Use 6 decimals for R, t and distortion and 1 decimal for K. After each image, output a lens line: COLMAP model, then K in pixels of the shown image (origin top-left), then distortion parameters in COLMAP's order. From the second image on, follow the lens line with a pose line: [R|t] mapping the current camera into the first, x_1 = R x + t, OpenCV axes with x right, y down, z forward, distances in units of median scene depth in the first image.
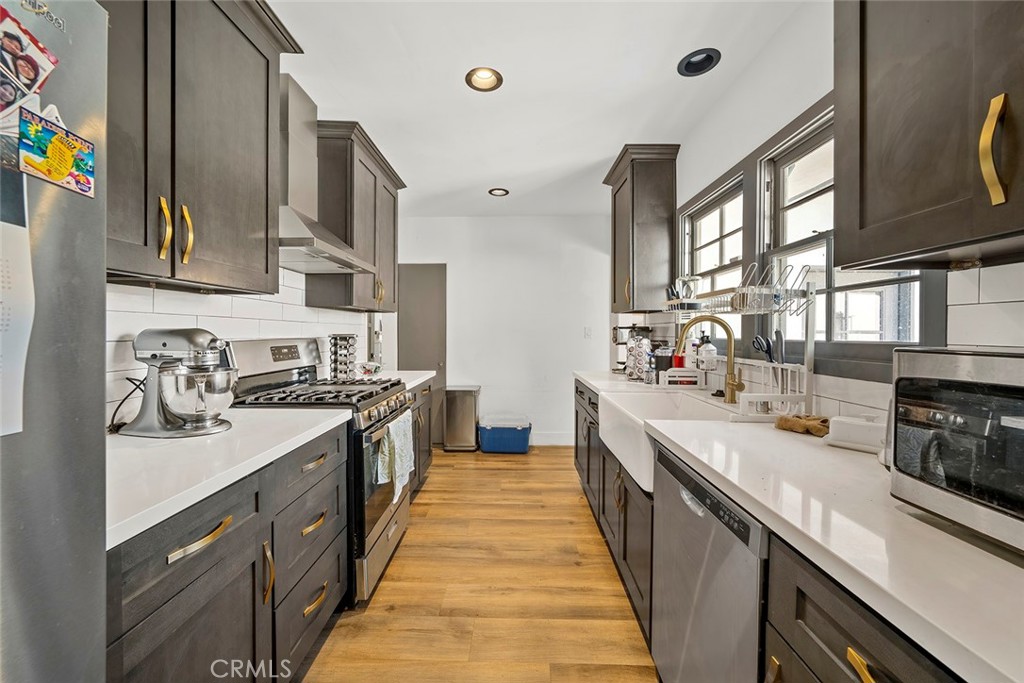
lens RADIAL K [[385.8, 0, 510.1], [0, 385.8, 335.2], [0, 0, 1]] dist [-0.000774, -0.000062]
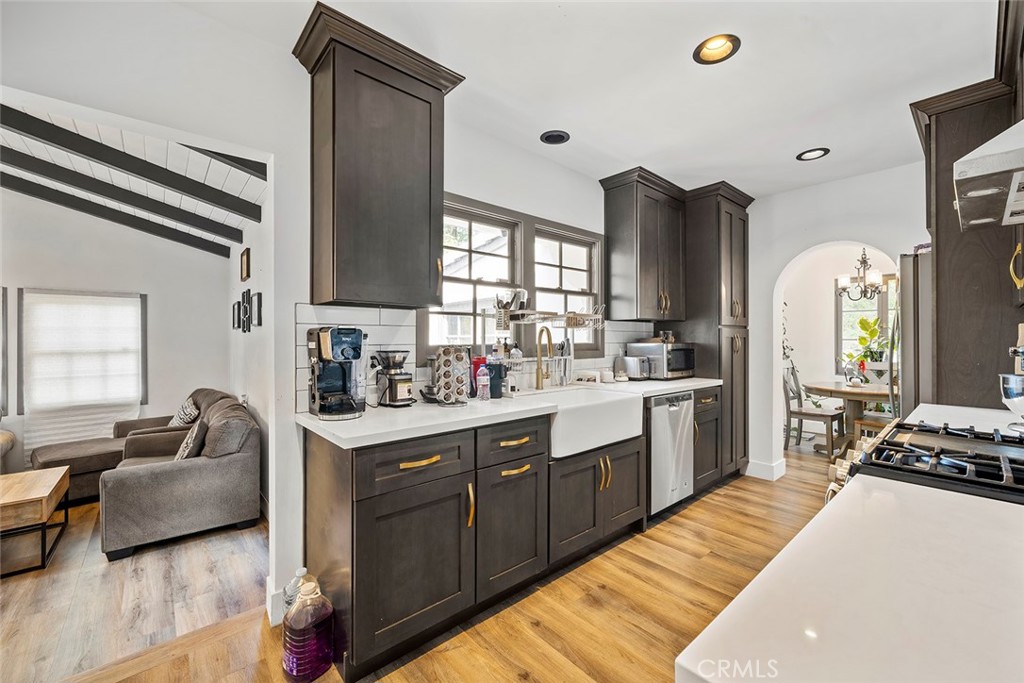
lens RADIAL K [[415.8, 0, 511.7], [0, 415.8, 334.1], [0, 0, 1]] dist [0.000210, 0.000171]
pose [[-0.675583, 0.003707, 0.737275, -0.418616], [0.002647, 0.999993, -0.002603, -0.020880], [-0.737279, 0.000193, -0.675588, 1.827660]]
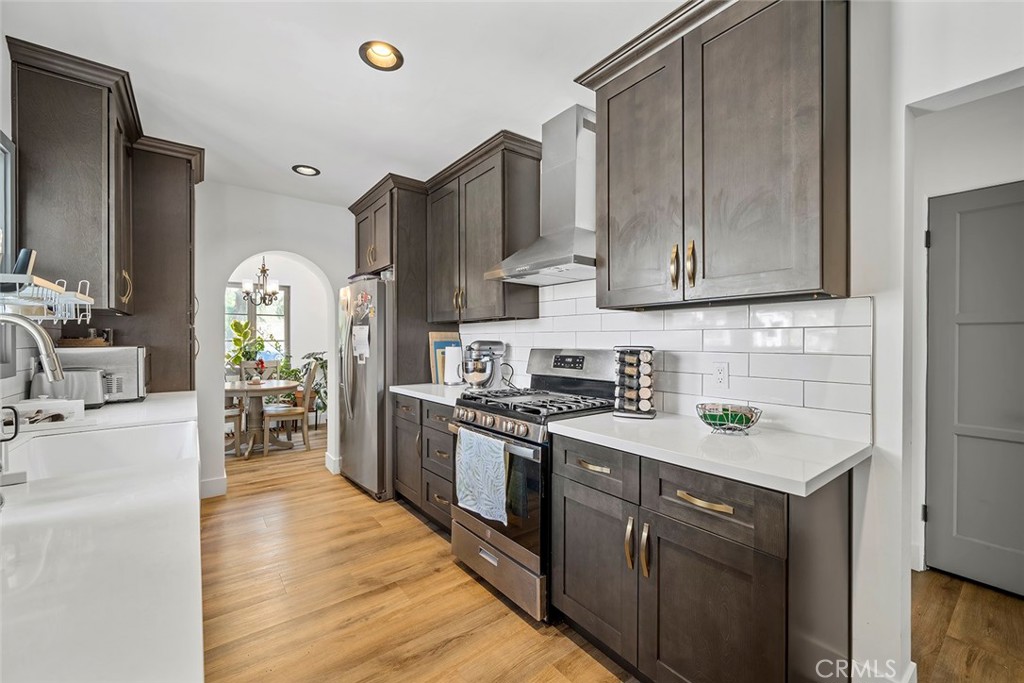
lens RADIAL K [[410.1, 0, 512.0], [0, 410.1, 341.5], [0, 0, 1]] dist [0.000369, 0.000133]
pose [[-0.780131, -0.001203, -0.625615, 0.261749], [-0.007484, 0.999945, 0.007410, -0.019197], [0.625572, 0.010463, -0.780096, 1.773814]]
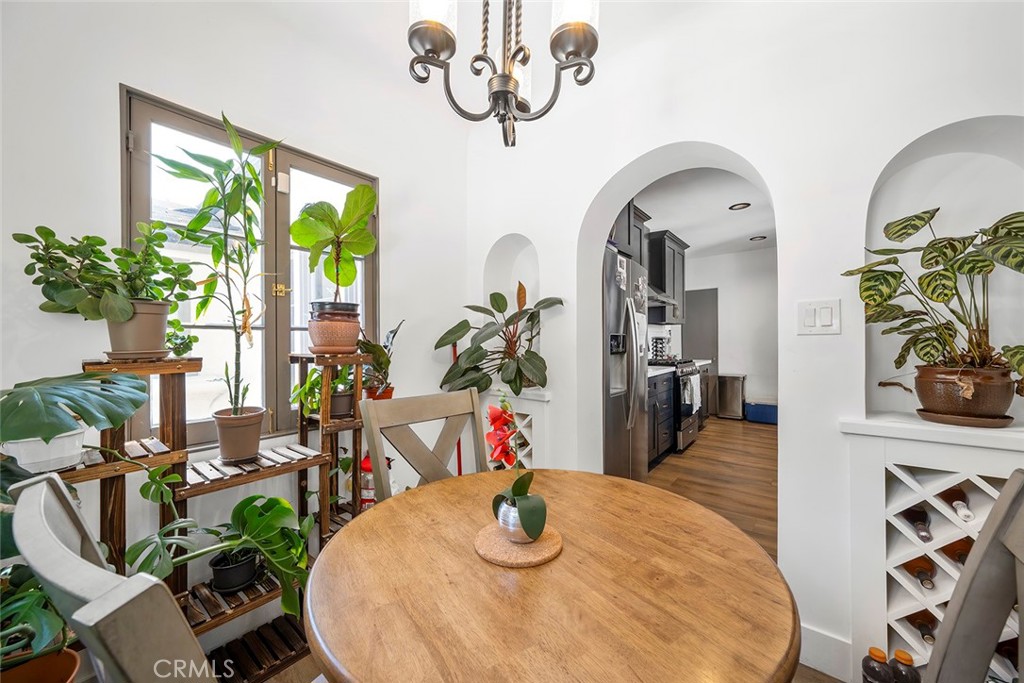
lens RADIAL K [[364.4, 0, 510.4], [0, 364.4, 342.8], [0, 0, 1]] dist [-0.003272, -0.000164]
pose [[0.780421, -0.006687, -0.625218, 0.159487], [0.003072, 0.999972, -0.006860, 0.045496], [0.625247, 0.003433, 0.780420, -1.108167]]
